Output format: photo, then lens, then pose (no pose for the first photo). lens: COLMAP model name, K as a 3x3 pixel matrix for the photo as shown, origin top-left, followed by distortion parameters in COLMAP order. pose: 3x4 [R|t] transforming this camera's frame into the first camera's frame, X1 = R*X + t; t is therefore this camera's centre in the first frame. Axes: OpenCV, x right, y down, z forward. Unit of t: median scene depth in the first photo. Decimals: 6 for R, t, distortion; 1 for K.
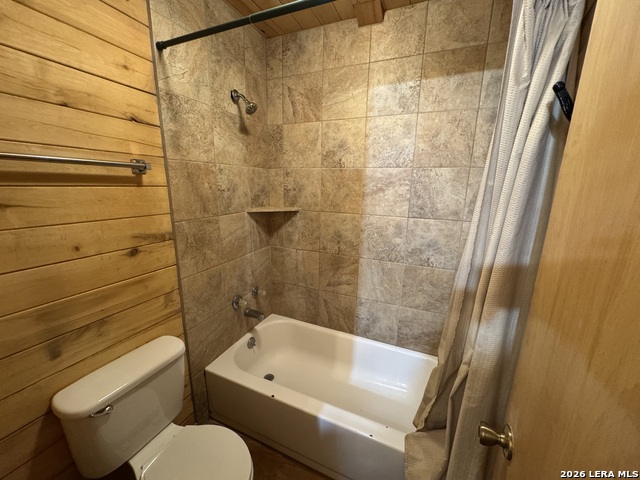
lens RADIAL K [[255.6, 0, 319.0], [0, 255.6, 241.0], [0, 0, 1]] dist [-0.003187, 0.000253]
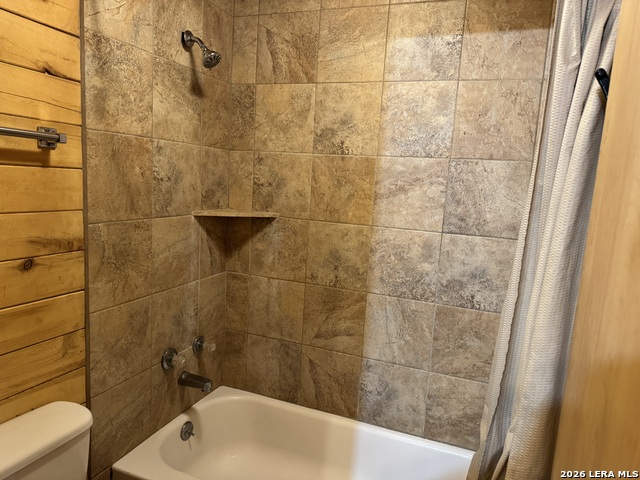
lens RADIAL K [[450.0, 0, 318.7], [0, 450.0, 243.3], [0, 0, 1]] dist [0.069733, -0.082384]
pose [[0.998309, 0.037070, 0.044781, -0.022042], [-0.033363, 0.996166, -0.080868, 0.041118], [-0.047608, 0.079238, 0.995718, -0.148173]]
